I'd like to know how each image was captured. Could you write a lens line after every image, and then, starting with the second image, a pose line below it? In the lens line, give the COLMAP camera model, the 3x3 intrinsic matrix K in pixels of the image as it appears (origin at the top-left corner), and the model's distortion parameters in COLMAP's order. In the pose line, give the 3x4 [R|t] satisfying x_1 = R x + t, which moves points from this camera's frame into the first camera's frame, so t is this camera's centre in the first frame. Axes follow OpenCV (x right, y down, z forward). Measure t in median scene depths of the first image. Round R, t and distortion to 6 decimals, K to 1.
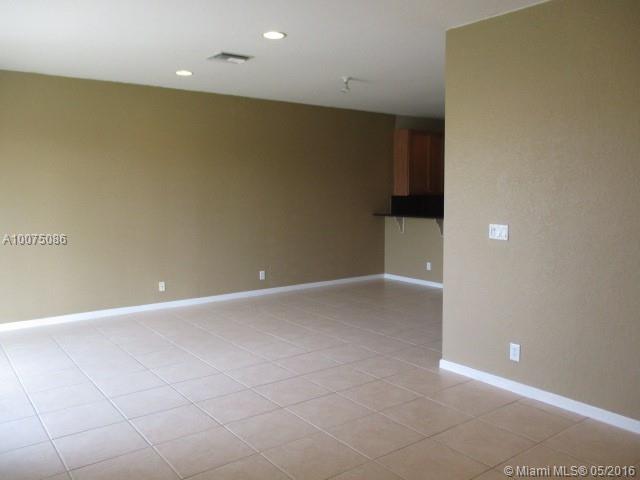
lens RADIAL K [[543.1, 0, 324.0], [0, 543.1, 238.1], [0, 0, 1]] dist [-0.011994, 0.010414]
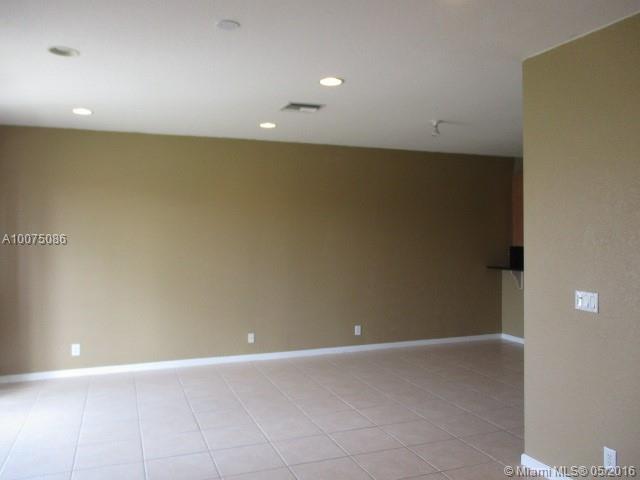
lens RADIAL K [[543.1, 0, 321.1], [0, 543.1, 238.0], [0, 0, 1]] dist [-0.011994, 0.010414]
pose [[0.961172, 0.003290, -0.275932, 0.126940], [-0.026048, 0.996546, -0.078850, -0.023755], [0.274719, 0.082975, 0.957938, 0.095197]]
